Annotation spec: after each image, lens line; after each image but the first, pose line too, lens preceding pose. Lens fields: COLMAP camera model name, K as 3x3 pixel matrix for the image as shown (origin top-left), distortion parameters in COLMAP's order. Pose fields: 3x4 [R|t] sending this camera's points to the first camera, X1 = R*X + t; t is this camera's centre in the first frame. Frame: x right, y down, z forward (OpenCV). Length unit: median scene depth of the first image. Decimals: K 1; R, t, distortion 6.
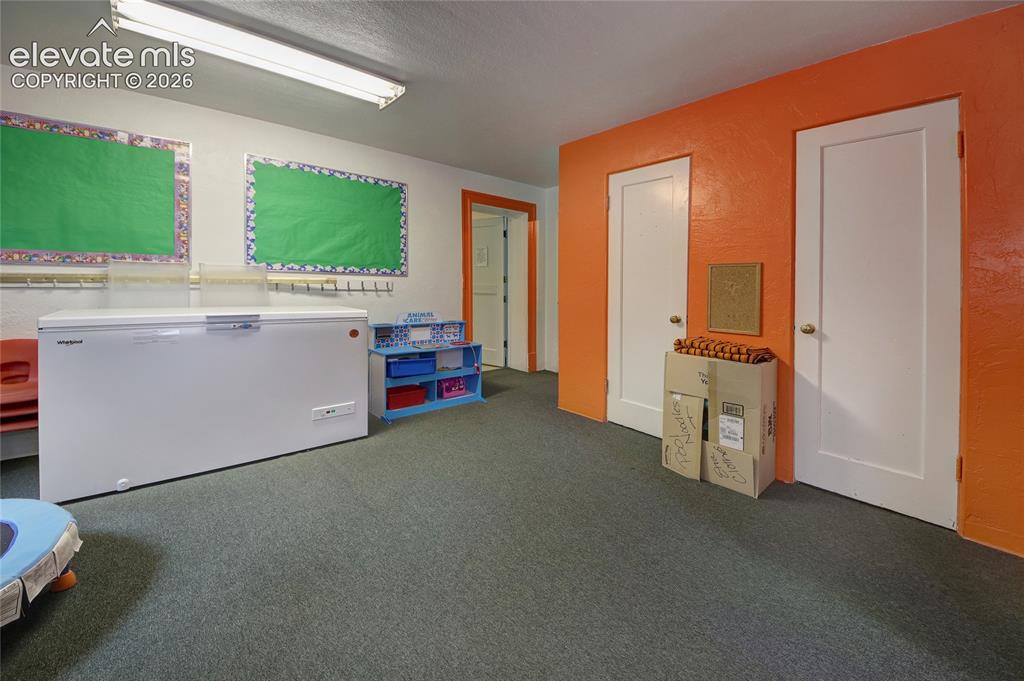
lens RADIAL K [[409.9, 0, 513.6], [0, 409.9, 301.2], [0, 0, 1]] dist [-0.000342, -0.000211]
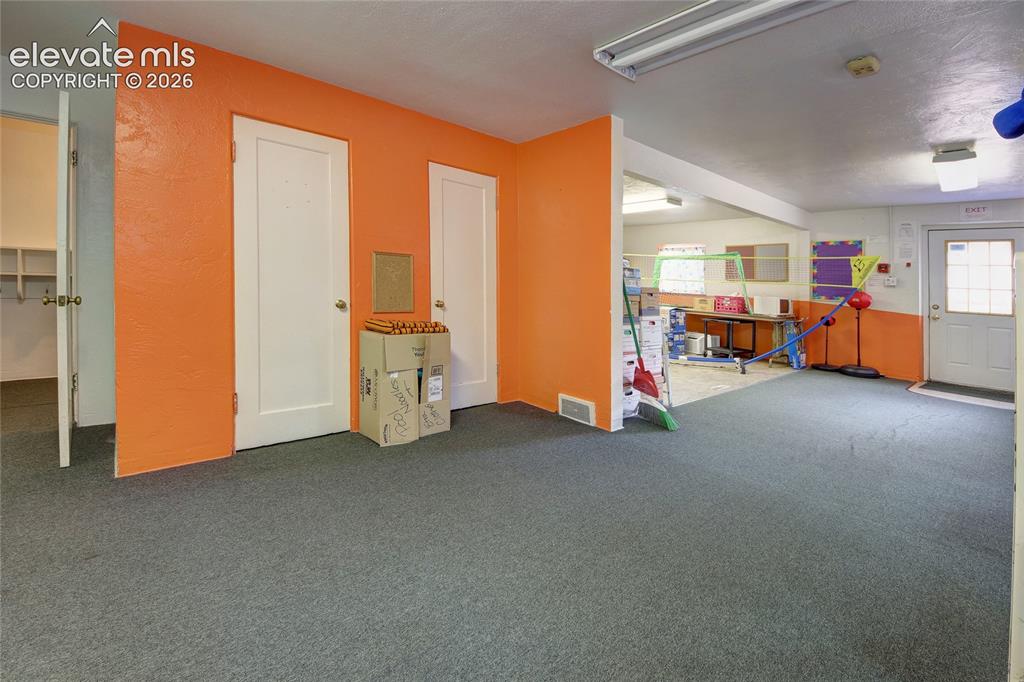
lens RADIAL K [[459.8, 0, 523.6], [0, 459.8, 274.3], [0, 0, 1]] dist [-0.017201, -0.000971]
pose [[-0.028498, -0.007090, 0.999569, -0.864503], [-0.009326, 0.999933, 0.006826, -0.046828], [-0.999550, -0.009127, -0.028563, 0.735883]]
